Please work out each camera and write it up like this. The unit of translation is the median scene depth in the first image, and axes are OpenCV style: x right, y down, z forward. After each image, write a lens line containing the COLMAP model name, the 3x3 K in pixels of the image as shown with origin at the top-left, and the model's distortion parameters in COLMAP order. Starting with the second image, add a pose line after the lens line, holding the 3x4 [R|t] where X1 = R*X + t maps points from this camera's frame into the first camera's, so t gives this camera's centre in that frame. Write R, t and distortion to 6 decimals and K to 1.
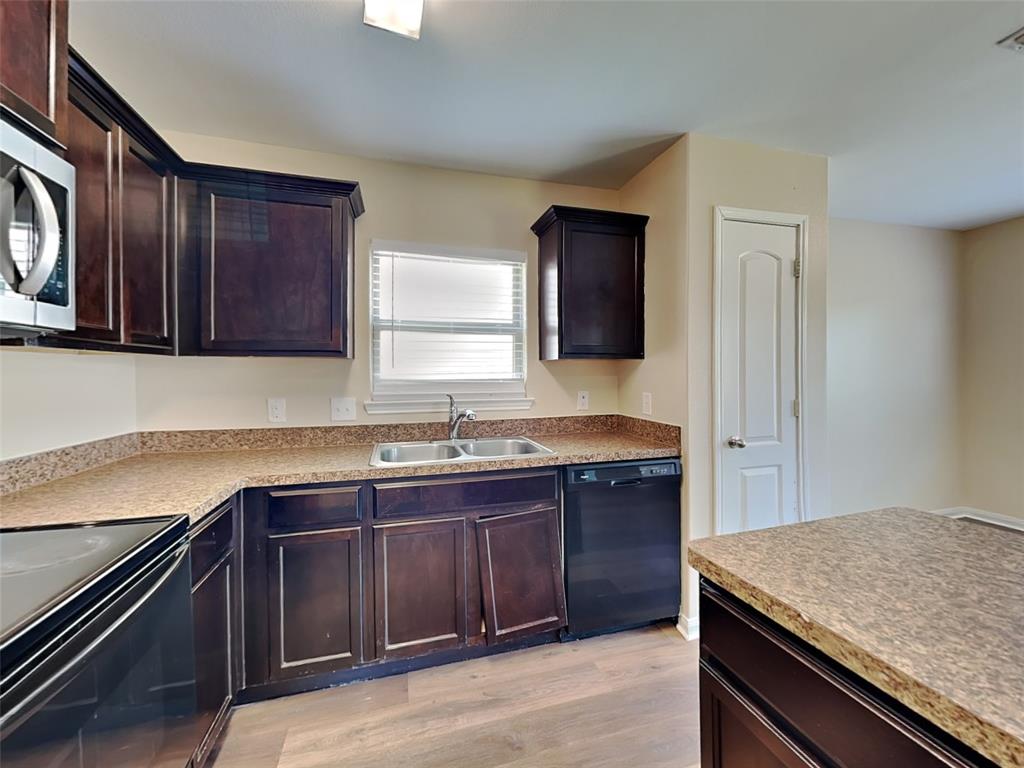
lens RADIAL K [[418.6, 0, 513.5], [0, 418.6, 377.6], [0, 0, 1]] dist [-0.001815, -0.000155]
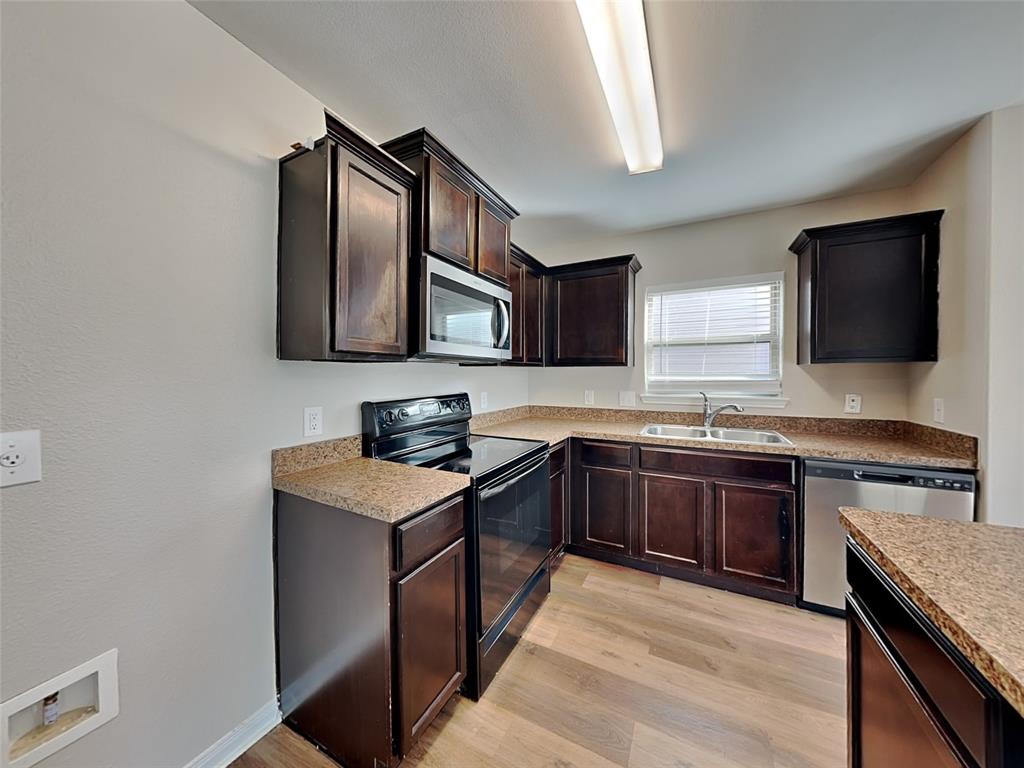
lens RADIAL K [[350.0, 0, 512.0], [0, 350.0, 384.0], [0, 0, 1]] dist [-0.000277, 0.000043]
pose [[0.718931, 0.023425, -0.694686, 0.213688], [-0.009016, 0.999662, 0.024378, -0.009509], [0.695023, -0.011262, 0.718900, -0.265889]]
